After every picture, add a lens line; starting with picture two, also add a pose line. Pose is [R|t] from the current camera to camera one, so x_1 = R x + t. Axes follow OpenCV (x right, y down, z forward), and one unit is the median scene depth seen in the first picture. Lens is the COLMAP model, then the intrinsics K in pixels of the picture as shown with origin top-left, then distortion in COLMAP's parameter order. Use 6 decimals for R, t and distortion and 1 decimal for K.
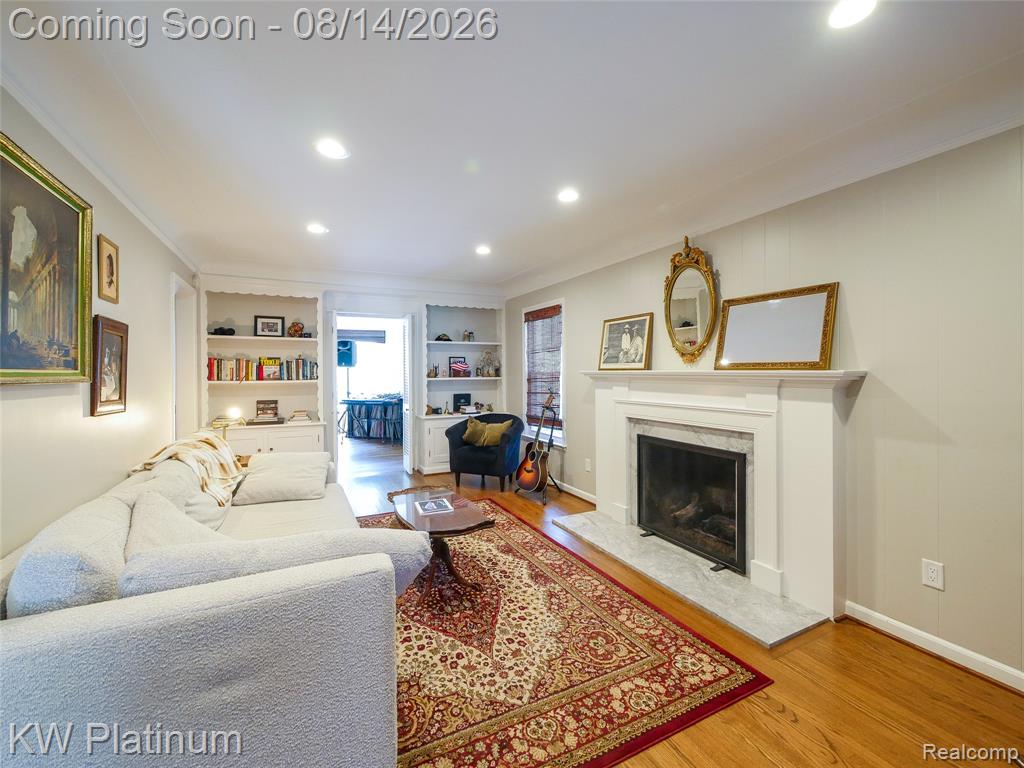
lens RADIAL K [[431.7, 0, 507.6], [0, 431.7, 373.5], [0, 0, 1]] dist [-0.003838, -0.000274]
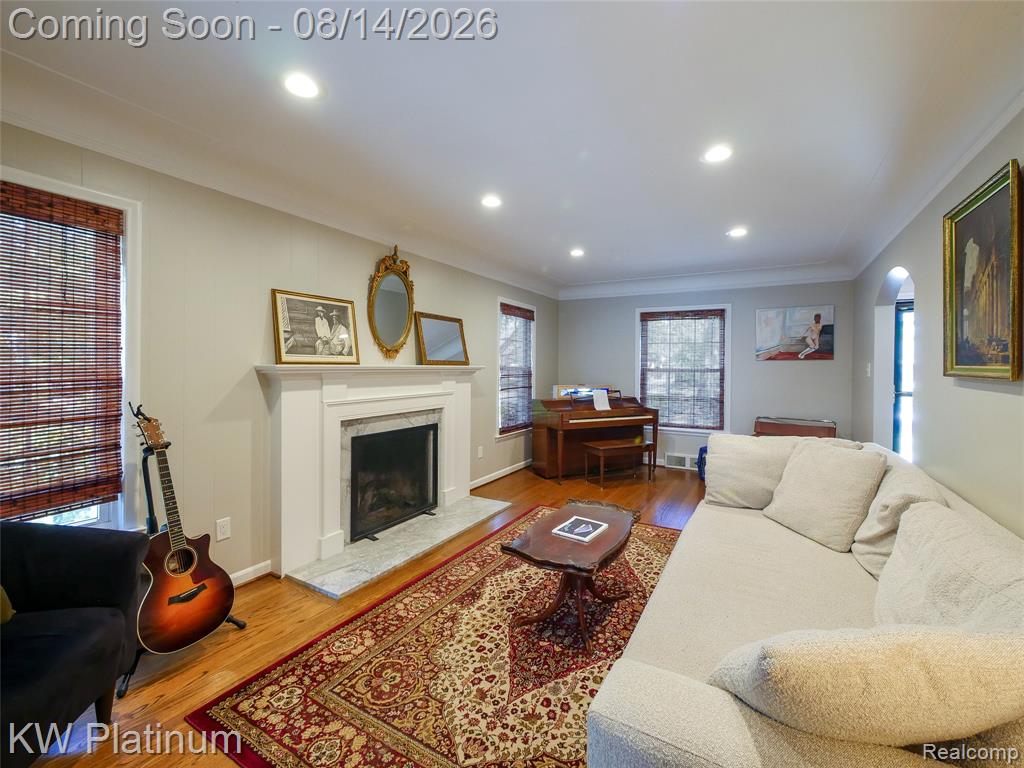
lens RADIAL K [[445.2, 0, 503.3], [0, 445.2, 376.3], [0, 0, 1]] dist [-0.033486, 0.000086]
pose [[-0.551769, -0.018541, 0.833791, -0.715641], [0.001015, 0.999737, 0.022903, -0.004789], [-0.833997, 0.013483, -0.551605, 1.437127]]
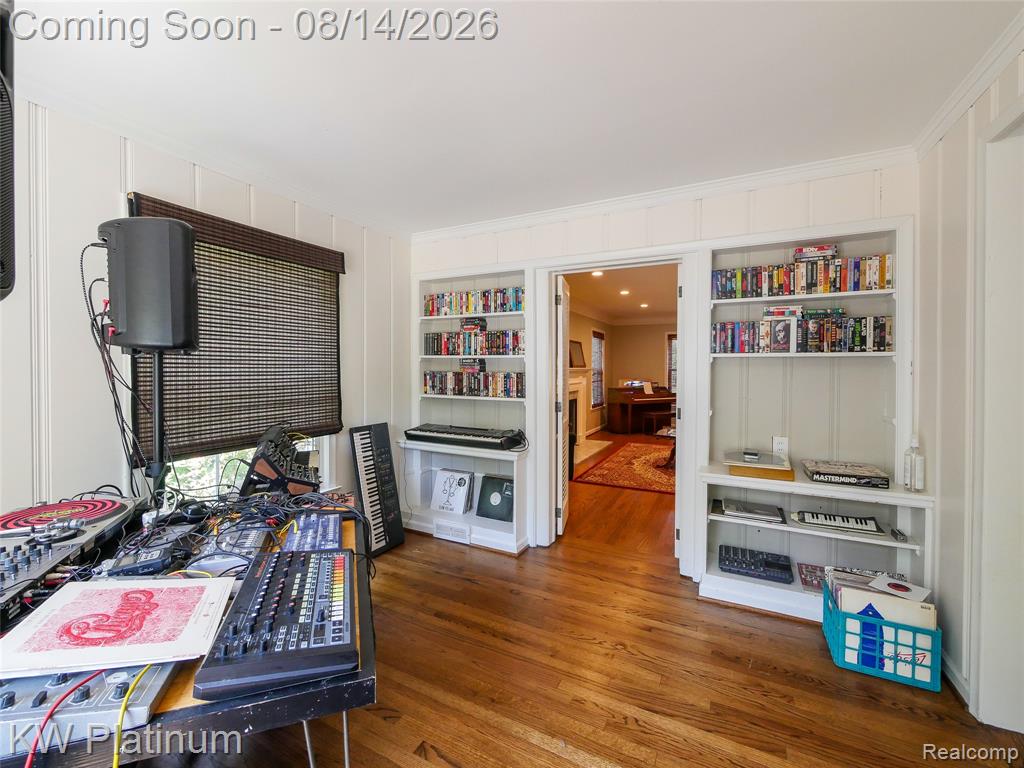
lens RADIAL K [[431.7, 0, 507.6], [0, 431.7, 373.5], [0, 0, 1]] dist [-0.003838, -0.000274]
pose [[-0.590557, -0.008536, 0.806951, -1.174811], [0.003743, 0.999904, 0.013317, -0.007515], [-0.806987, 0.010885, -0.590469, 2.480287]]
